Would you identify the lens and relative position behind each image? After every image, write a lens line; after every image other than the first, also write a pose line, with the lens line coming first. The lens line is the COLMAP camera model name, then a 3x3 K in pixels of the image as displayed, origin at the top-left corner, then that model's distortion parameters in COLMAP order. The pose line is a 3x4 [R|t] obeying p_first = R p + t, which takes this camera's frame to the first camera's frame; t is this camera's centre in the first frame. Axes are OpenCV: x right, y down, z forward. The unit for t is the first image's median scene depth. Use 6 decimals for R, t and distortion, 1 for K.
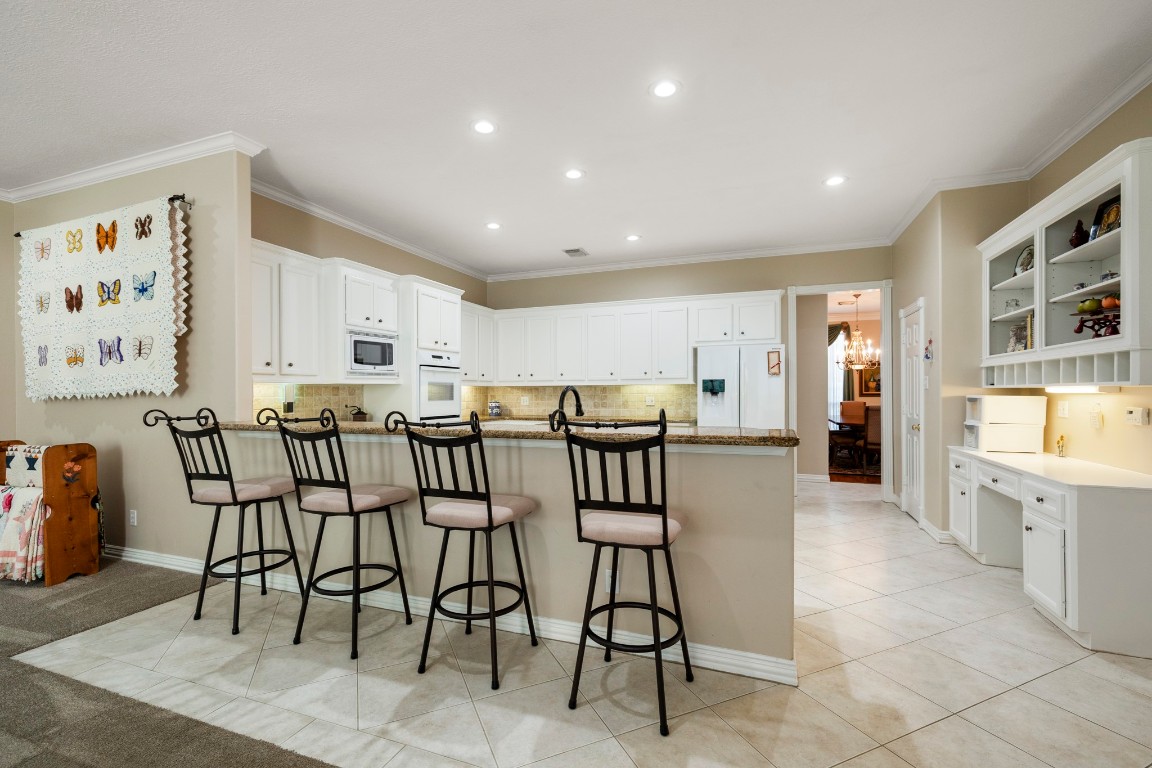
lens RADIAL K [[495.7, 0, 579.3], [0, 495.7, 389.0], [0, 0, 1]] dist [0.001603, -0.000437]
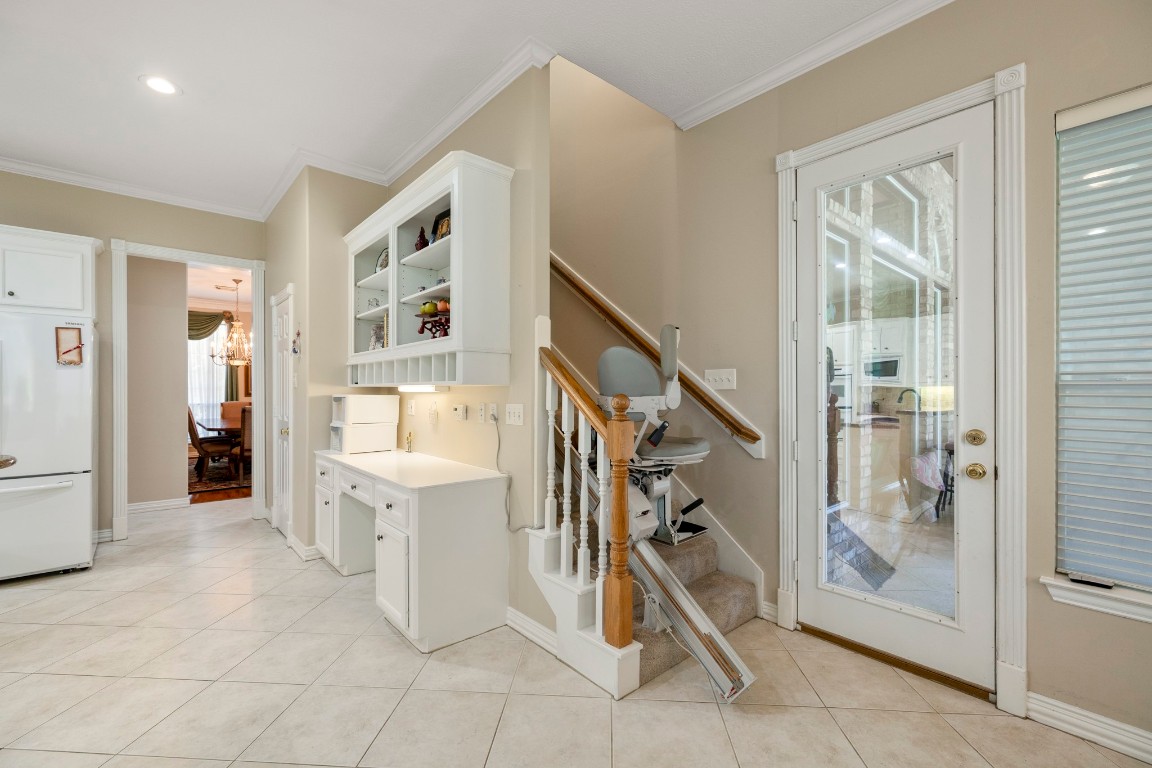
lens RADIAL K [[495.7, 0, 579.3], [0, 495.7, 389.0], [0, 0, 1]] dist [0.001603, -0.000437]
pose [[0.462326, 0.002530, 0.886706, 0.189656], [-0.004187, 0.999991, -0.000670, 0.001008], [-0.886700, -0.003403, 0.462333, 0.179618]]
